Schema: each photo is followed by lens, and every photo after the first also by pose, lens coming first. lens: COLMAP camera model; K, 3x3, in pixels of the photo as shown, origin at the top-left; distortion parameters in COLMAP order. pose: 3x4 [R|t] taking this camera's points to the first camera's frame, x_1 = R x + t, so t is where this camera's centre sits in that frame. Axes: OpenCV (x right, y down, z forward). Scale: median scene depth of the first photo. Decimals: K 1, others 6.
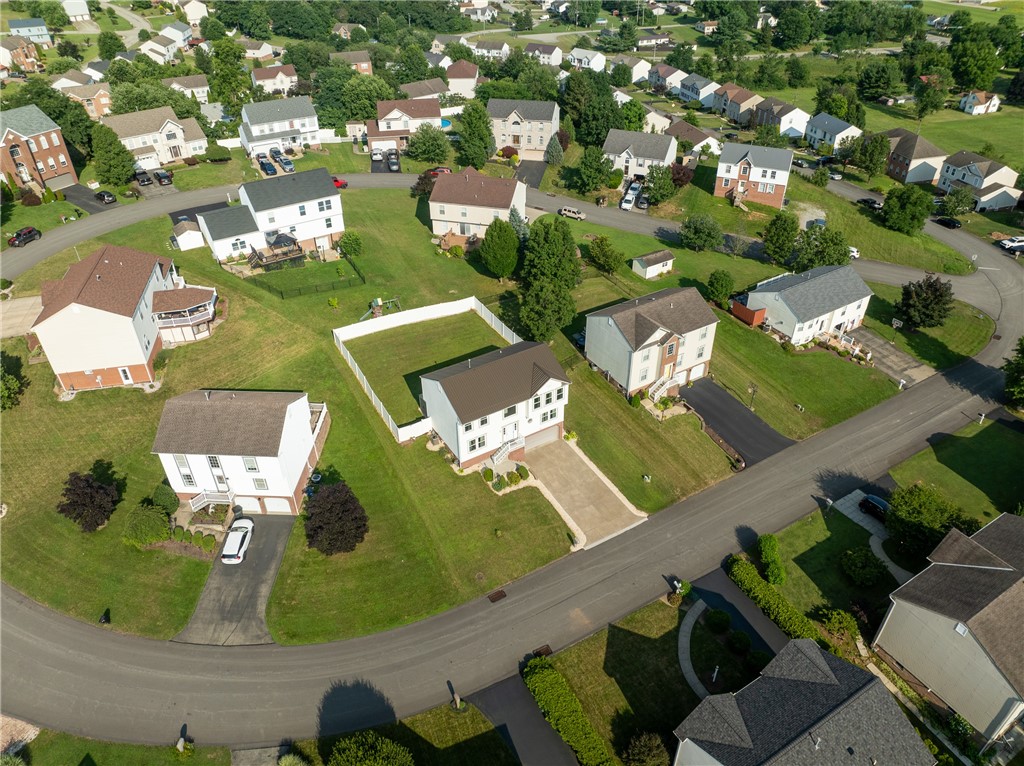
lens RADIAL K [[718.9, 0, 517.7], [0, 718.9, 384.1], [0, 0, 1]] dist [-0.043014, 0.002769]
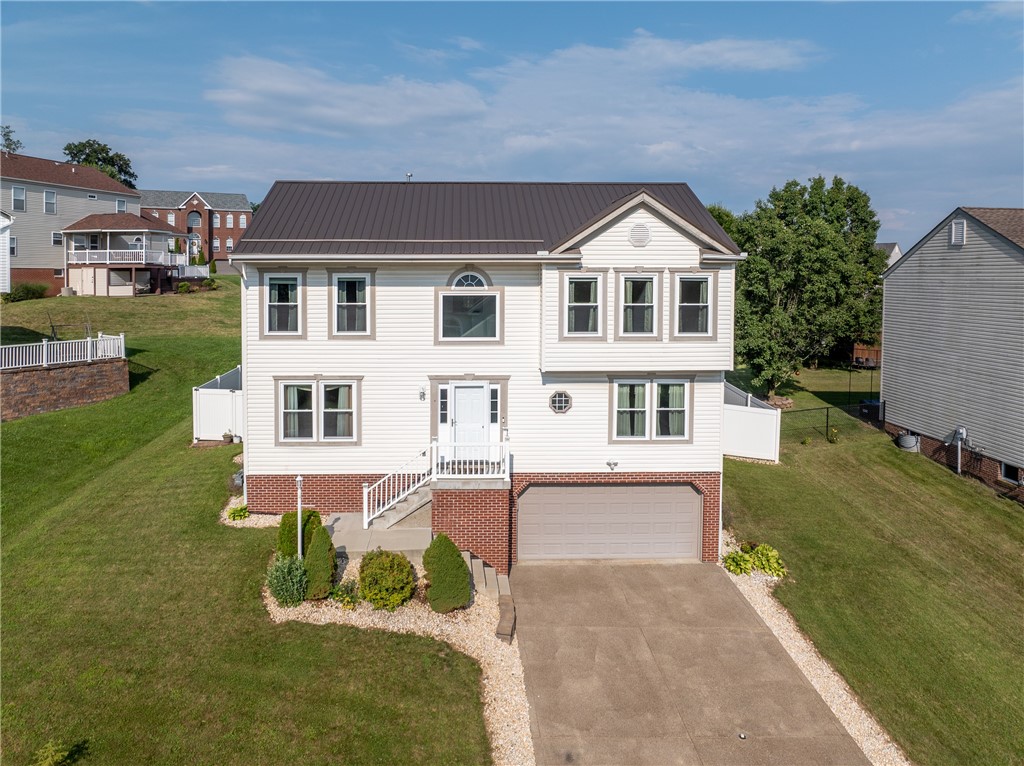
lens RADIAL K [[745.6, 0, 476.7], [0, 745.6, 303.7], [0, 0, 1]] dist [-0.030711, 0.004872]
pose [[0.863223, 0.025401, -0.504183, 0.123770], [-0.302723, 0.825285, -0.476721, 0.157668], [0.403985, 0.564145, 0.720095, 0.793180]]
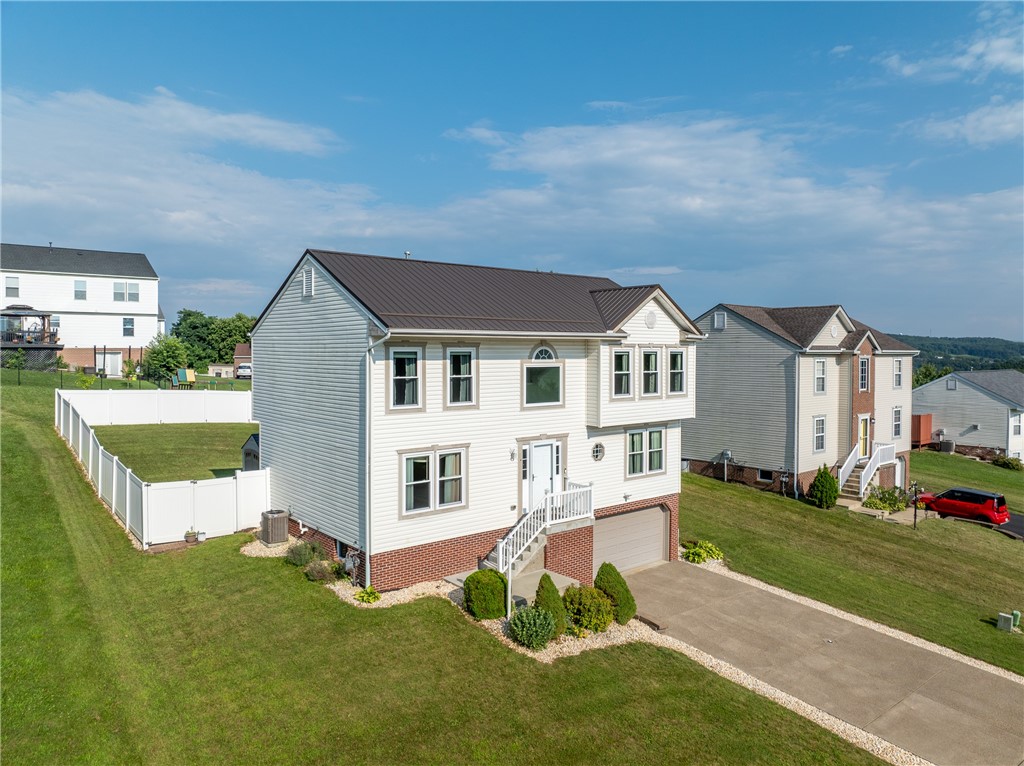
lens RADIAL K [[729.7, 0, 521.8], [0, 729.7, 365.6], [0, 0, 1]] dist [-0.032760, 0.001476]
pose [[0.989053, 0.004324, 0.147499, -0.063067], [0.080825, 0.820417, -0.566025, 0.199411], [-0.123459, 0.571750, 0.811086, 0.737209]]
